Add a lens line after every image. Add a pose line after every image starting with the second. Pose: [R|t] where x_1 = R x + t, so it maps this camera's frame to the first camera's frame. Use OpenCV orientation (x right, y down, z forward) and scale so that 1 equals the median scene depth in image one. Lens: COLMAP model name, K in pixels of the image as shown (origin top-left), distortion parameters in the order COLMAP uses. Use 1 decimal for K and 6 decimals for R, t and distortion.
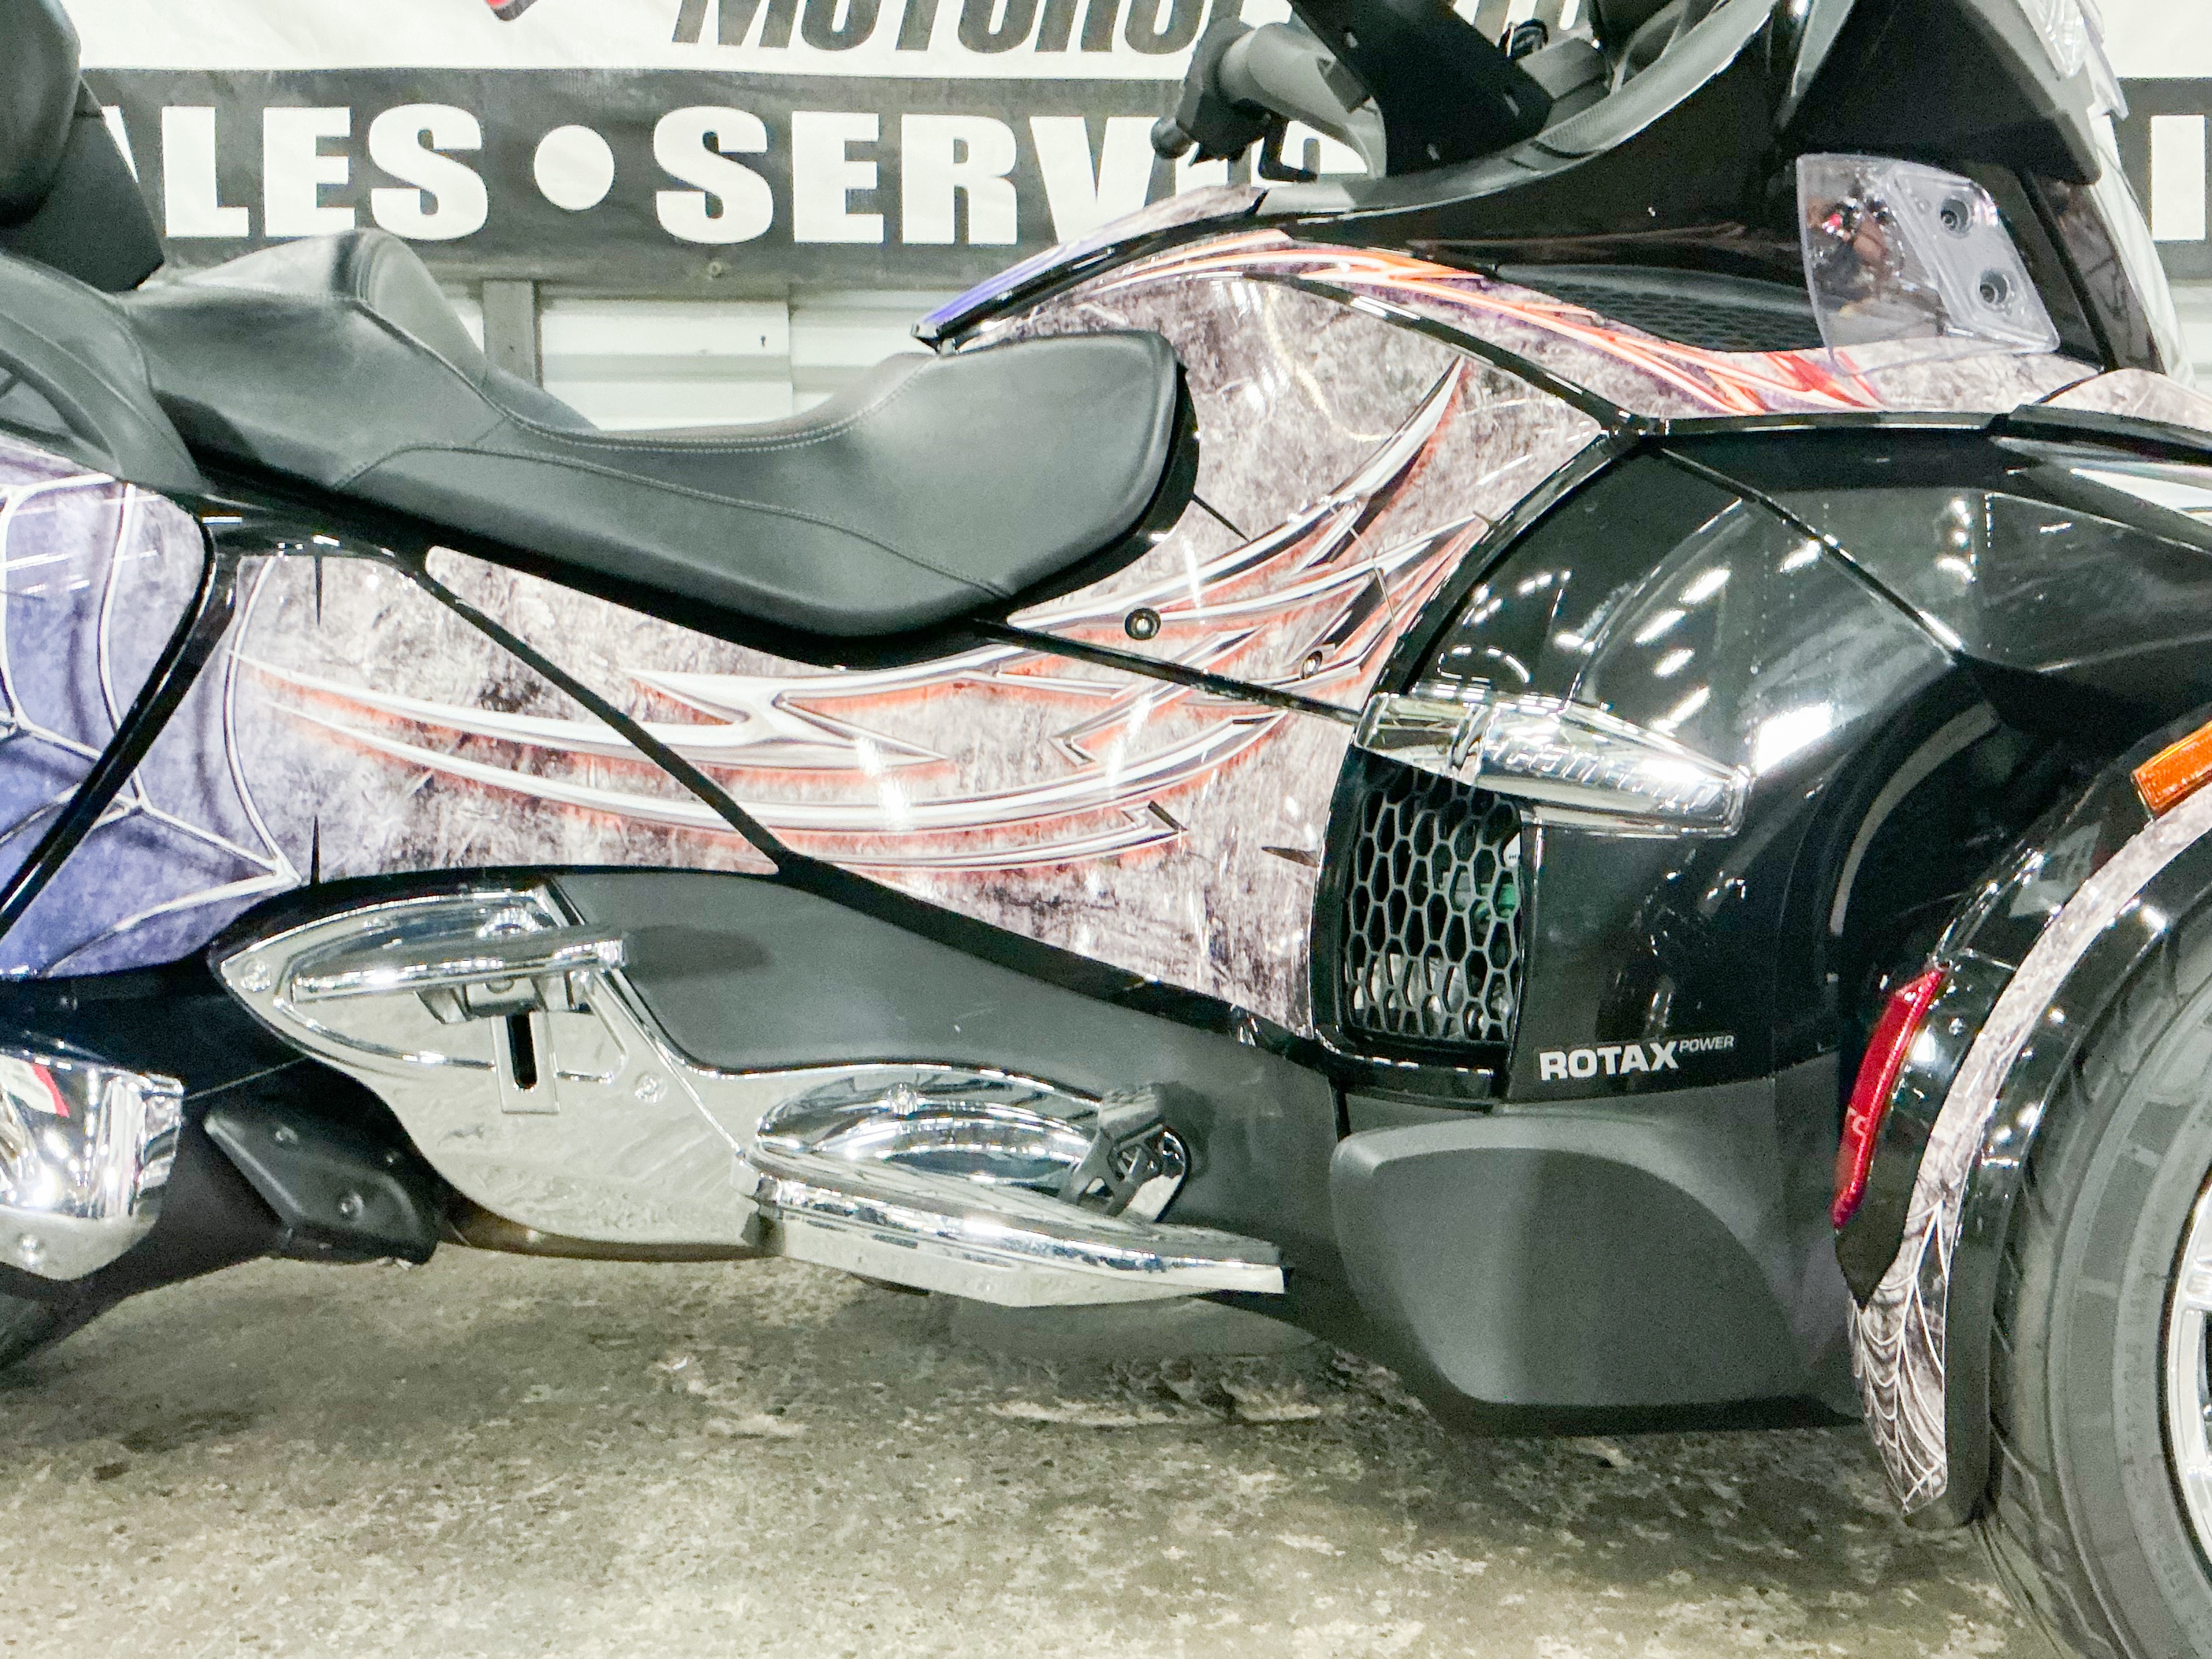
lens RADIAL K [[2273.5, 0, 1106.0], [0, 2273.5, 829.5], [0, 0, 1]] dist [0.154876, -0.339494]
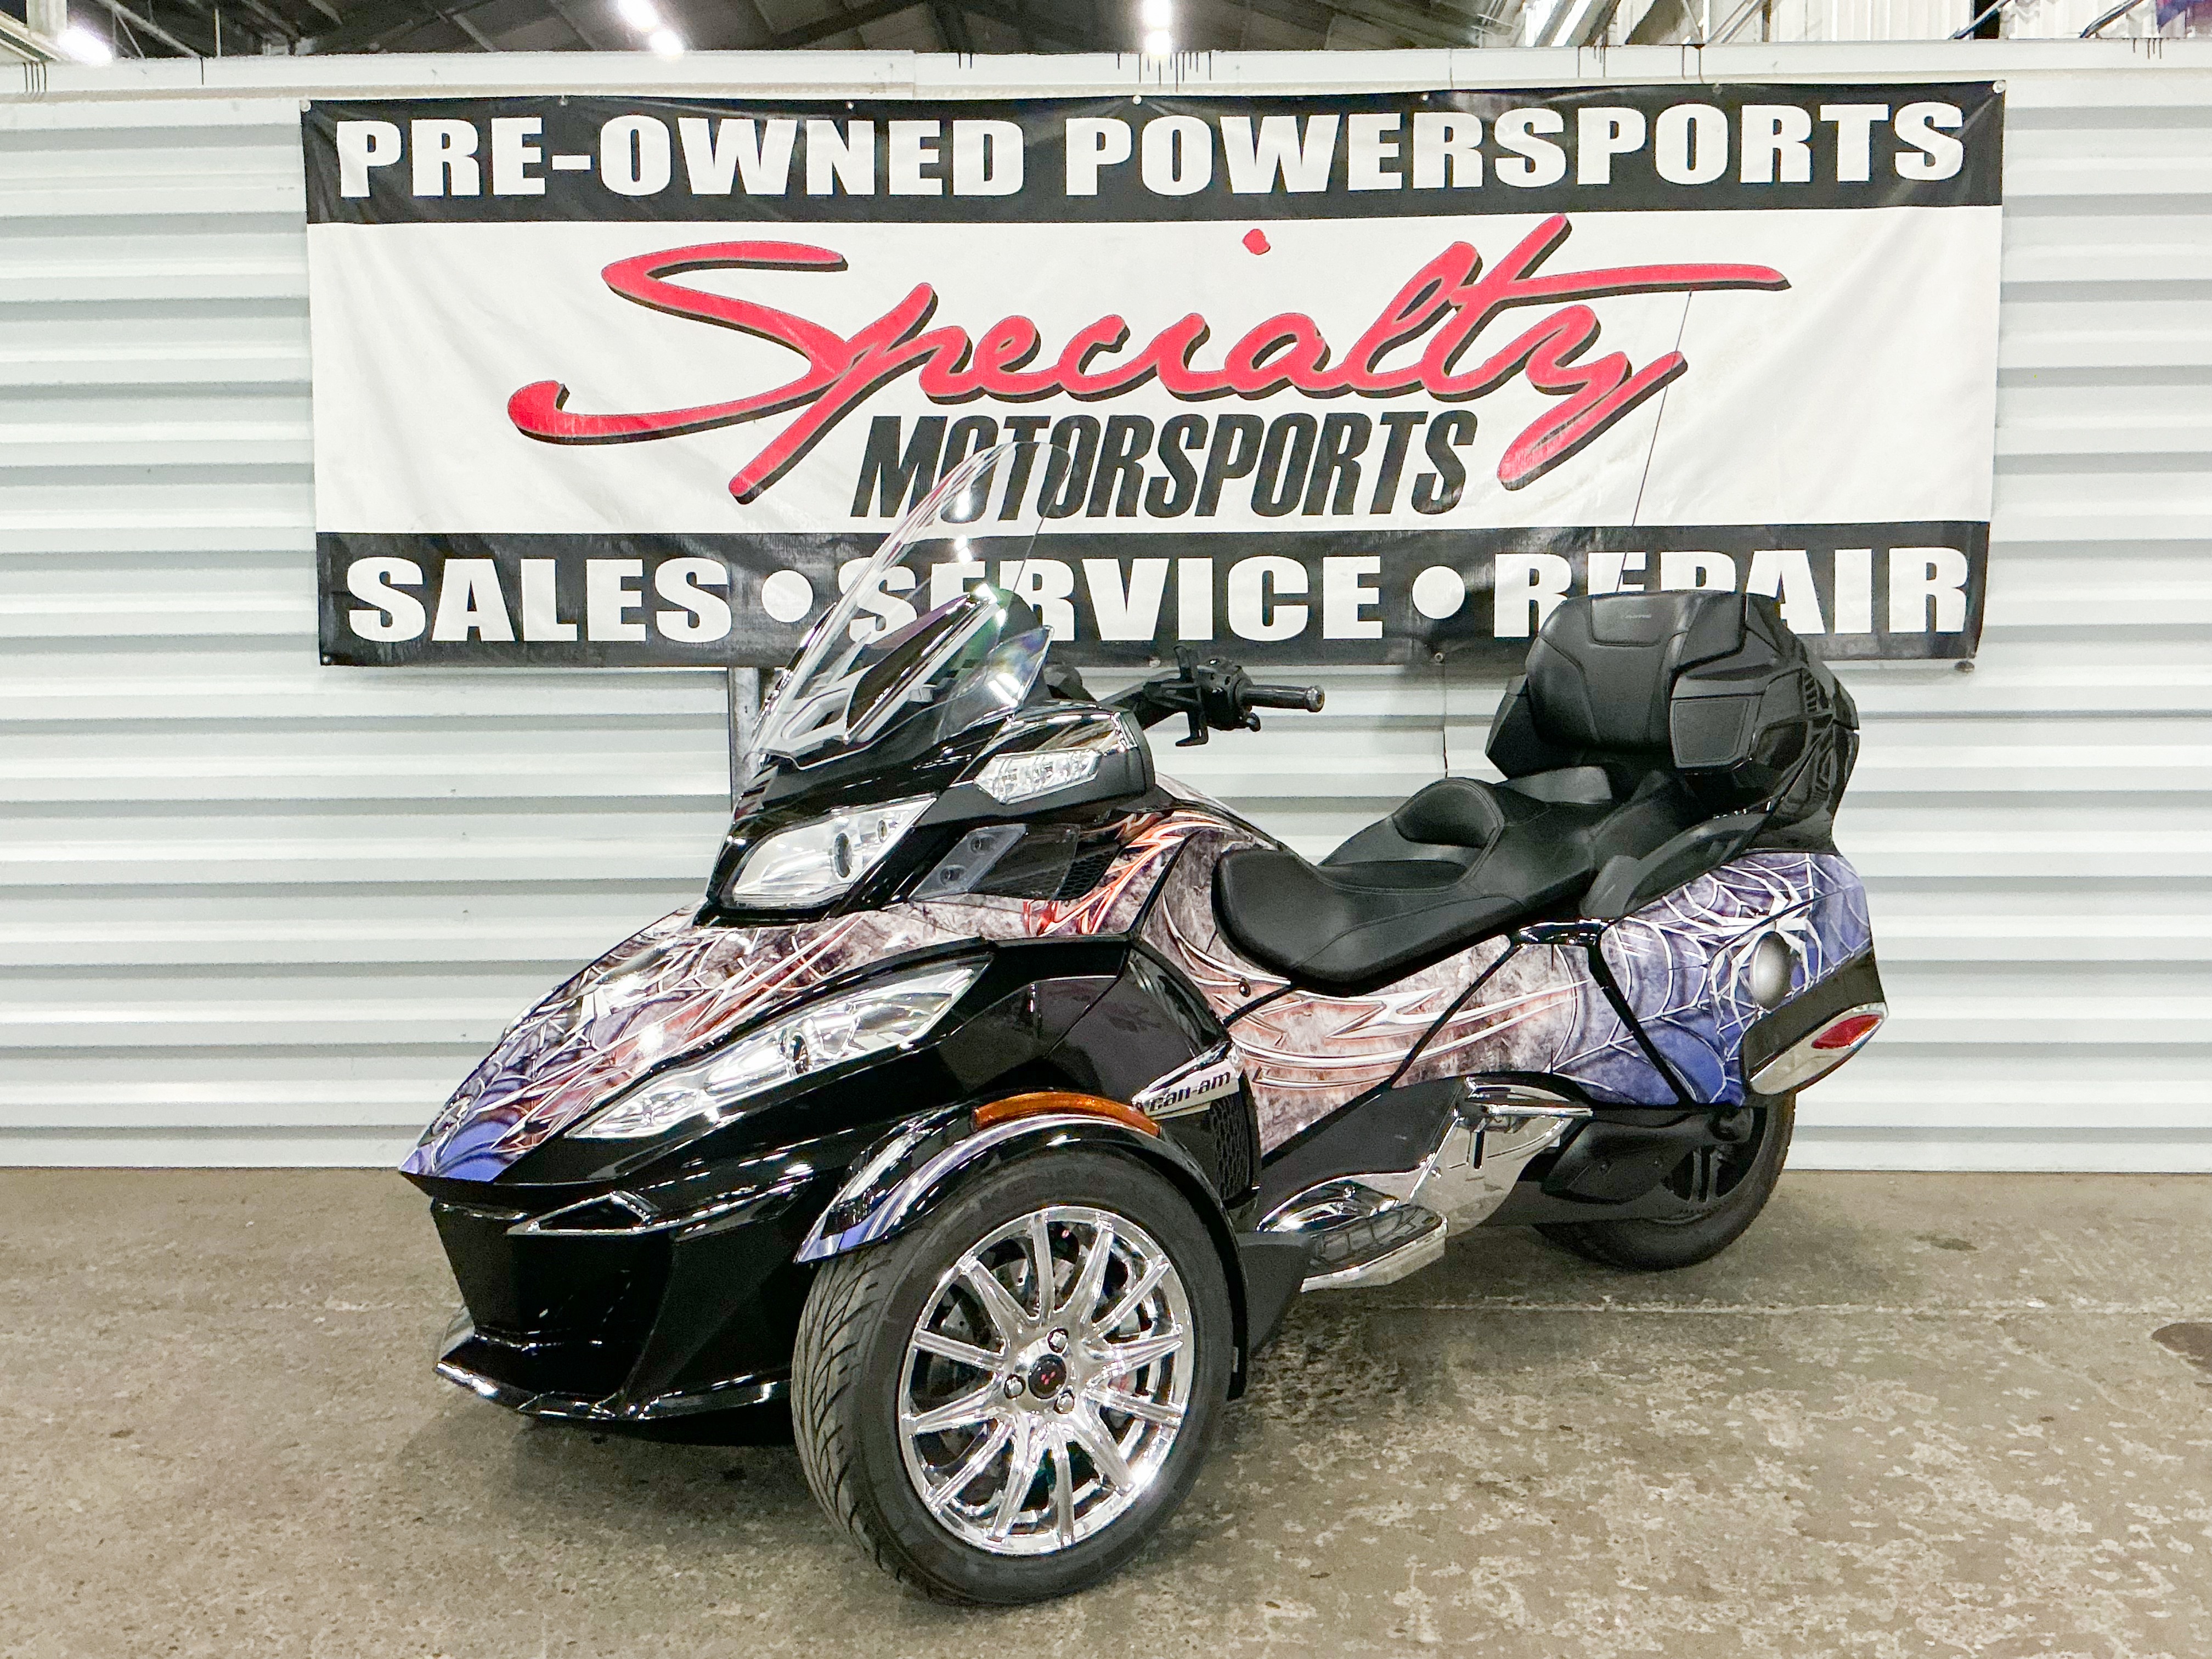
lens RADIAL K [[2227.7, 0, 1106.0], [0, 2227.7, 829.5], [0, 0, 1]] dist [0.150378, -0.324728]
pose [[0.998963, -0.001836, -0.045488, 0.102033], [0.001575, 0.999982, -0.005770, -0.251273], [0.045497, 0.005692, 0.998948, -0.985863]]
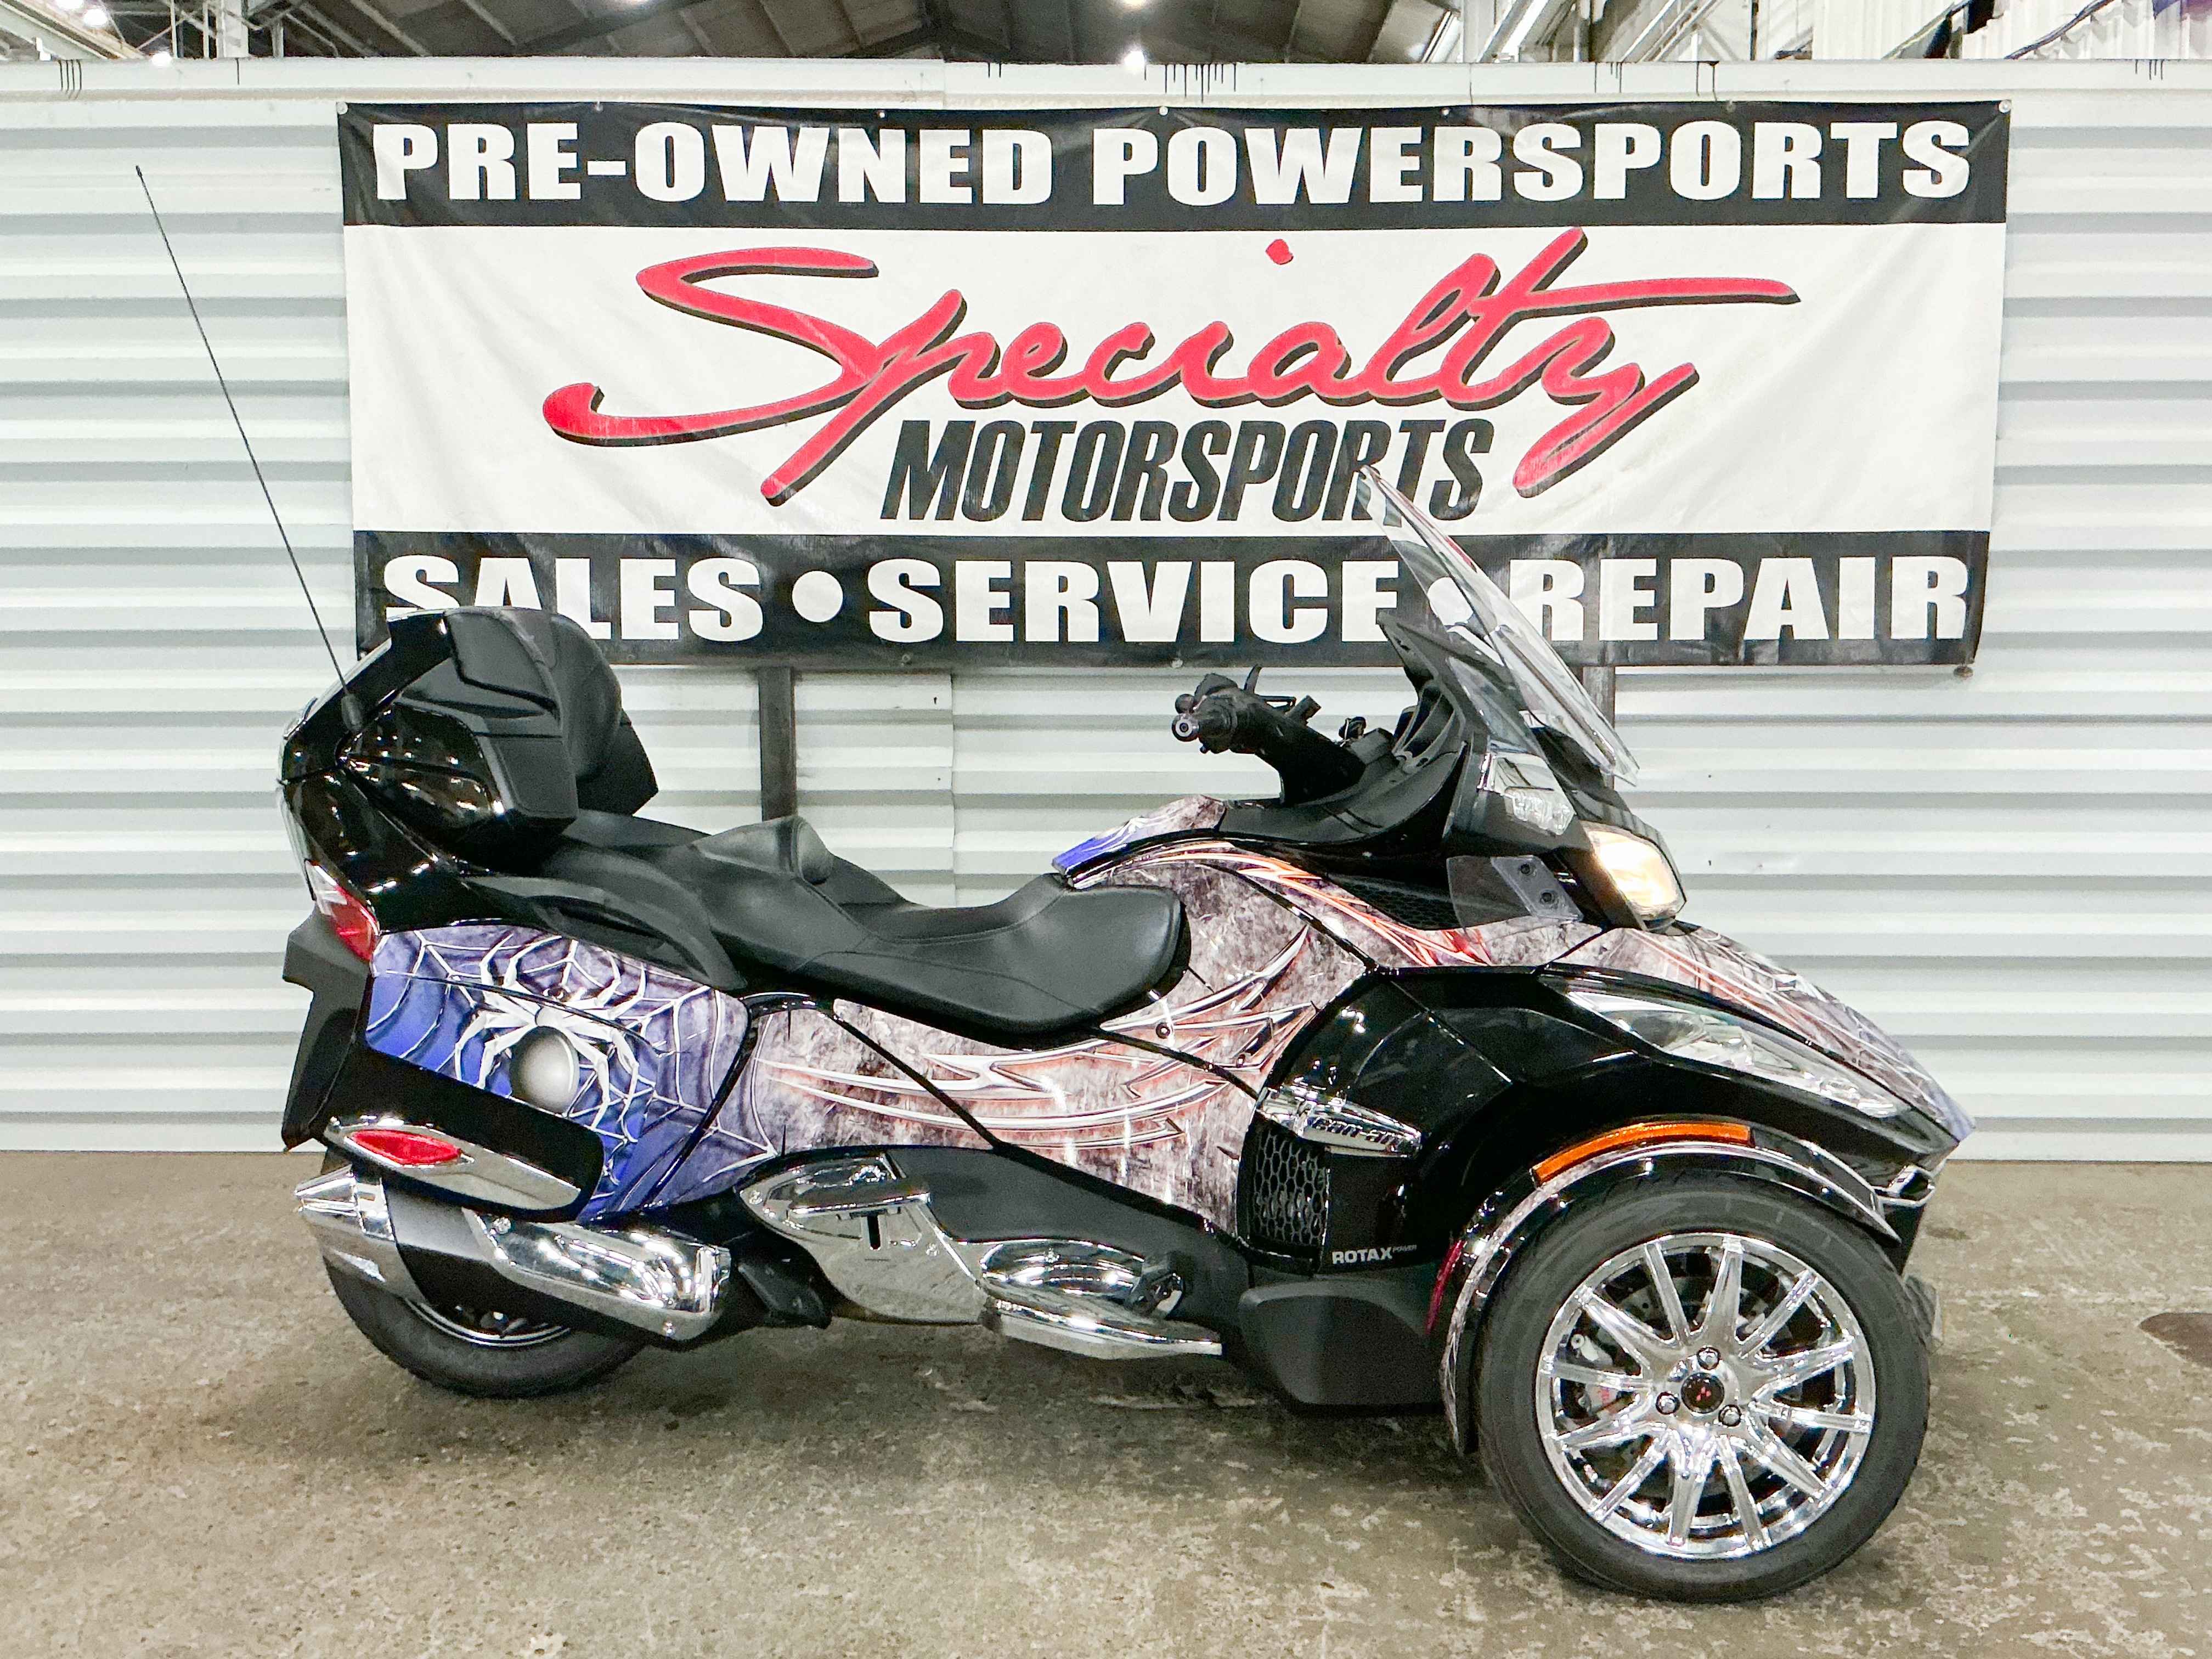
lens RADIAL K [[2273.5, 0, 1106.0], [0, 2273.5, 829.5], [0, 0, 1]] dist [0.154876, -0.339494]
pose [[0.999580, 0.003227, -0.028808, 0.022914], [-0.002774, 0.999872, 0.015777, -0.314881], [0.028855, -0.015690, 0.999460, -1.129431]]
